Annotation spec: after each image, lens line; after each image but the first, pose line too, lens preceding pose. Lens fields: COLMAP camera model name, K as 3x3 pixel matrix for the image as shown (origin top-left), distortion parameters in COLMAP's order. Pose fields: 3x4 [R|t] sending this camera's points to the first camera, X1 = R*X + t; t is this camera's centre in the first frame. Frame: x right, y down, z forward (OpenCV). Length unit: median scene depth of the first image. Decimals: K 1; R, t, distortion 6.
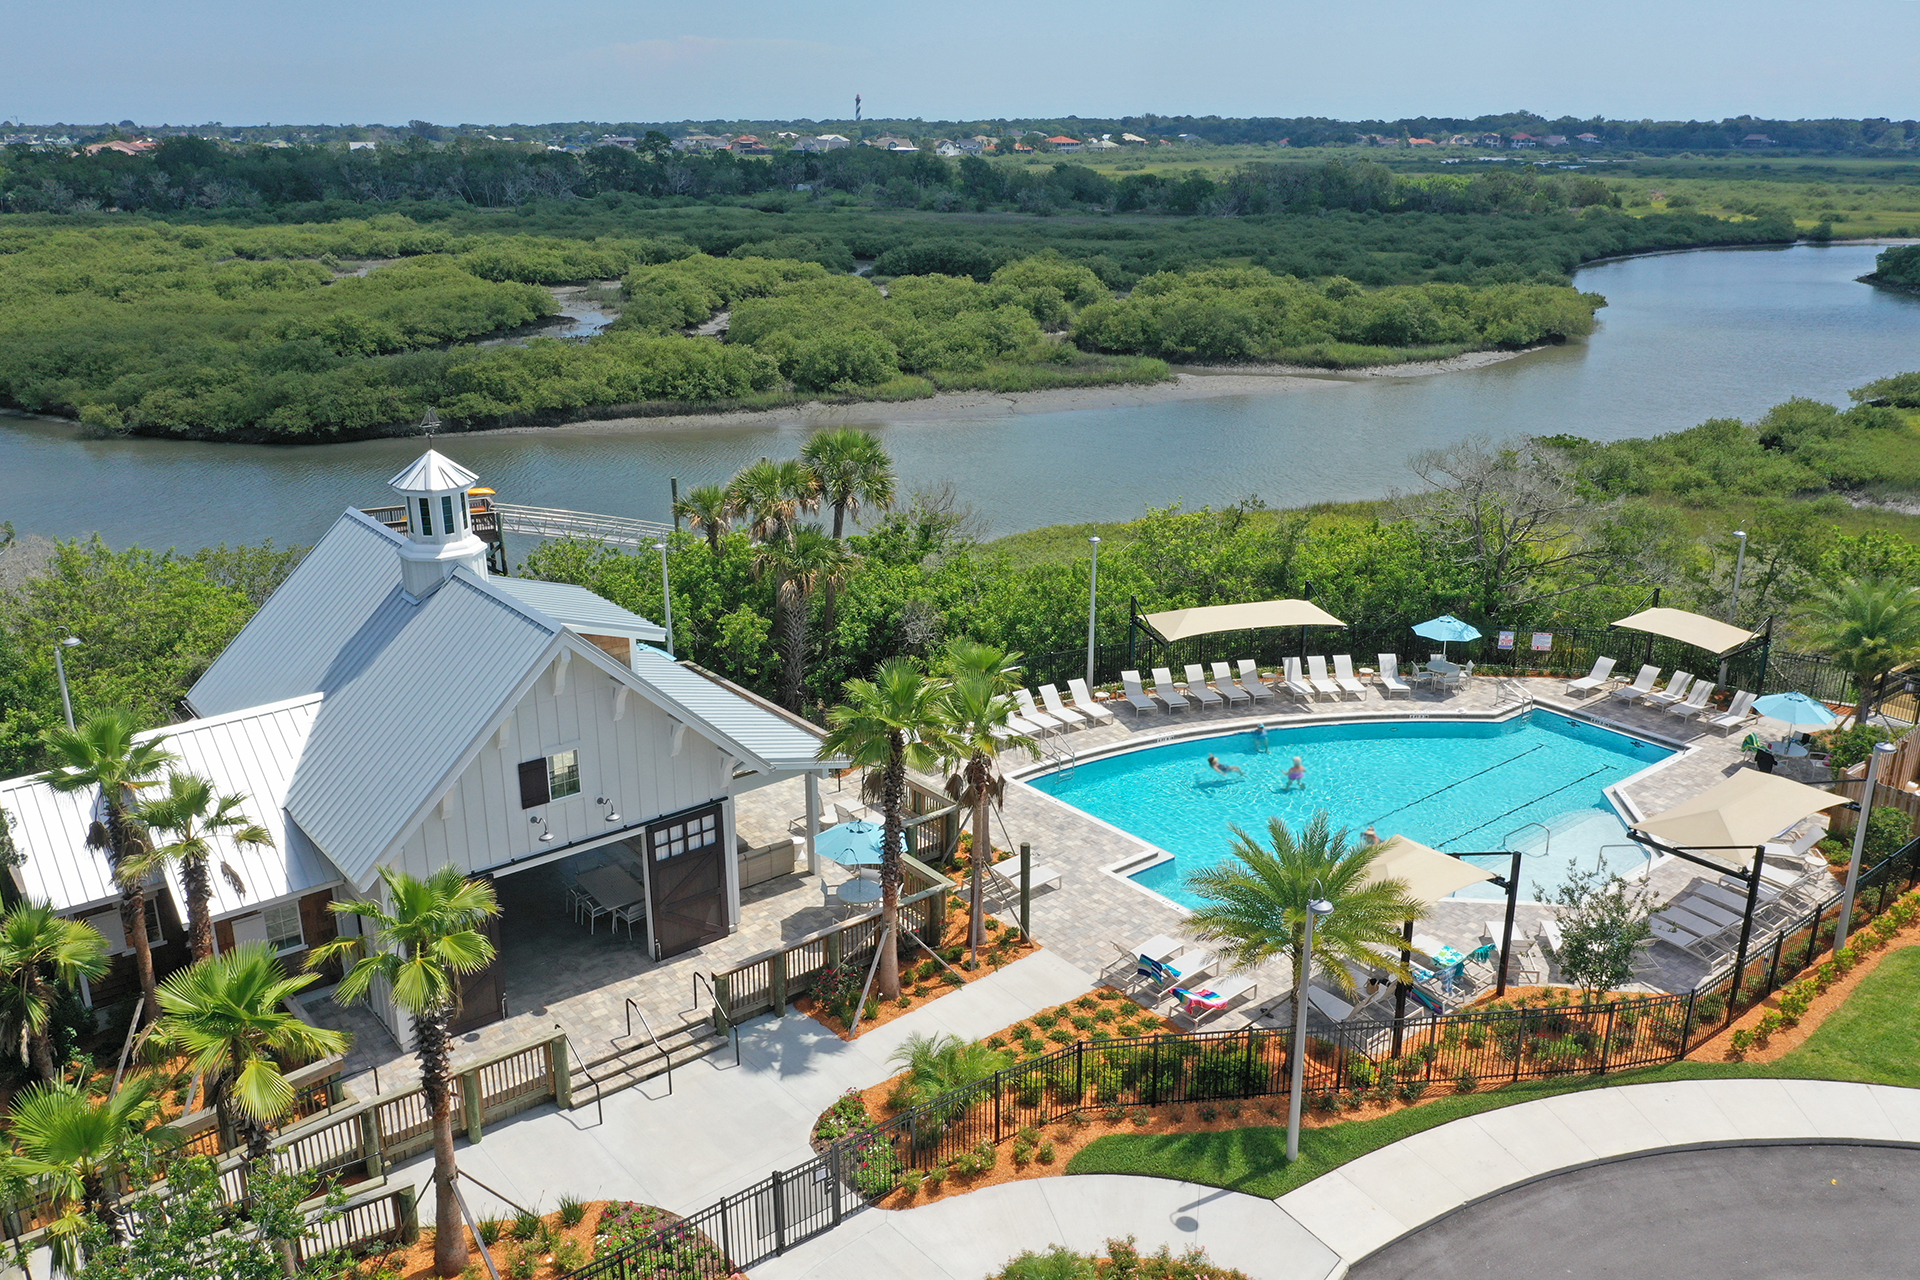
lens RADIAL K [[1511.9, 0, 960.0], [0, 1511.9, 640.0], [0, 0, 1]] dist [-0.007807, -0.004410]
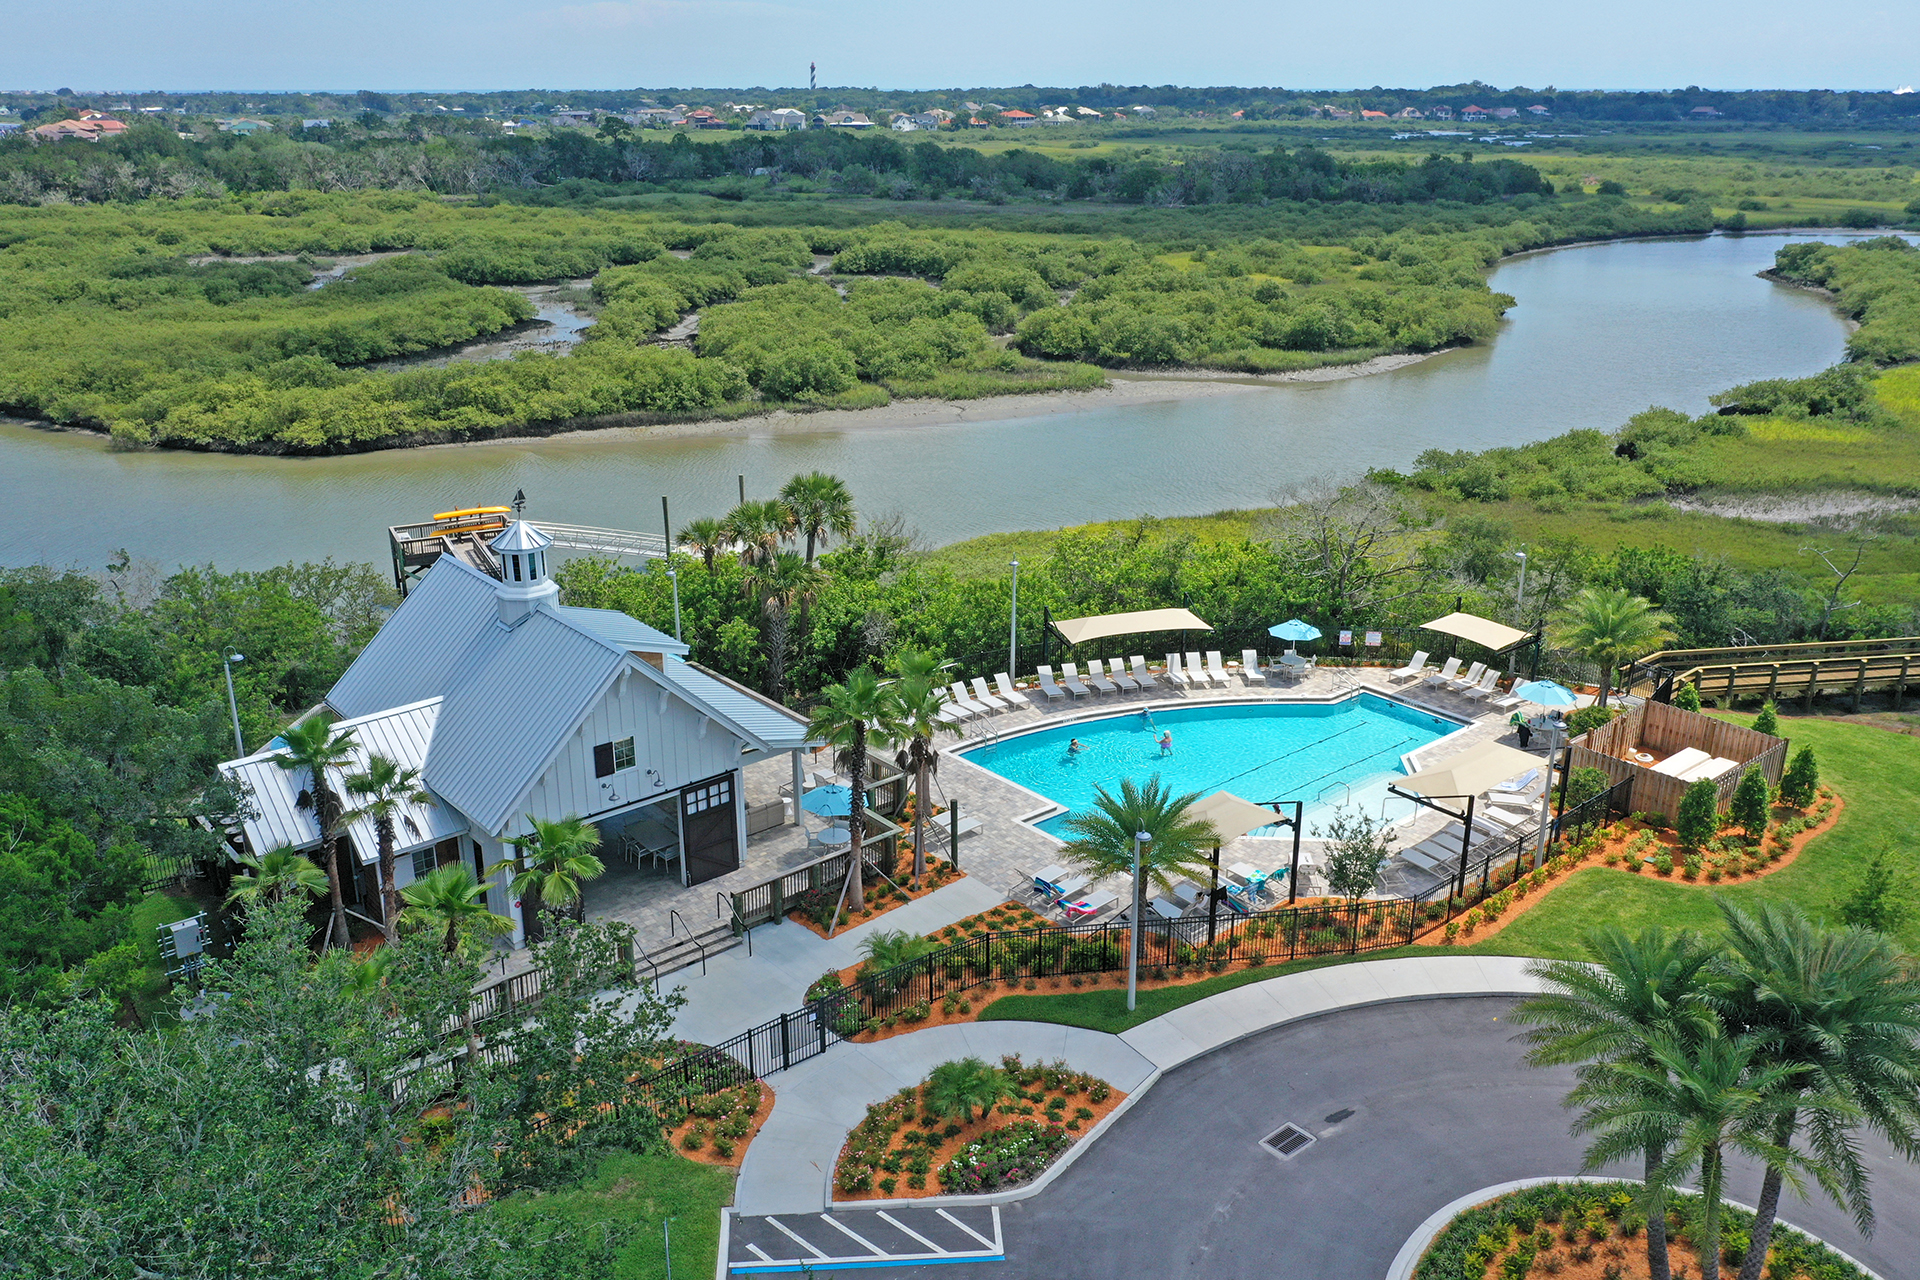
lens RADIAL K [[1511.9, 0, 960.0], [0, 1511.9, 640.0], [0, 0, 1]] dist [-0.007807, -0.004410]
pose [[0.999620, -0.008584, 0.026188, 0.009103], [0.008097, 0.999793, 0.018661, -0.024209], [-0.026342, -0.018442, 0.999483, -0.247151]]
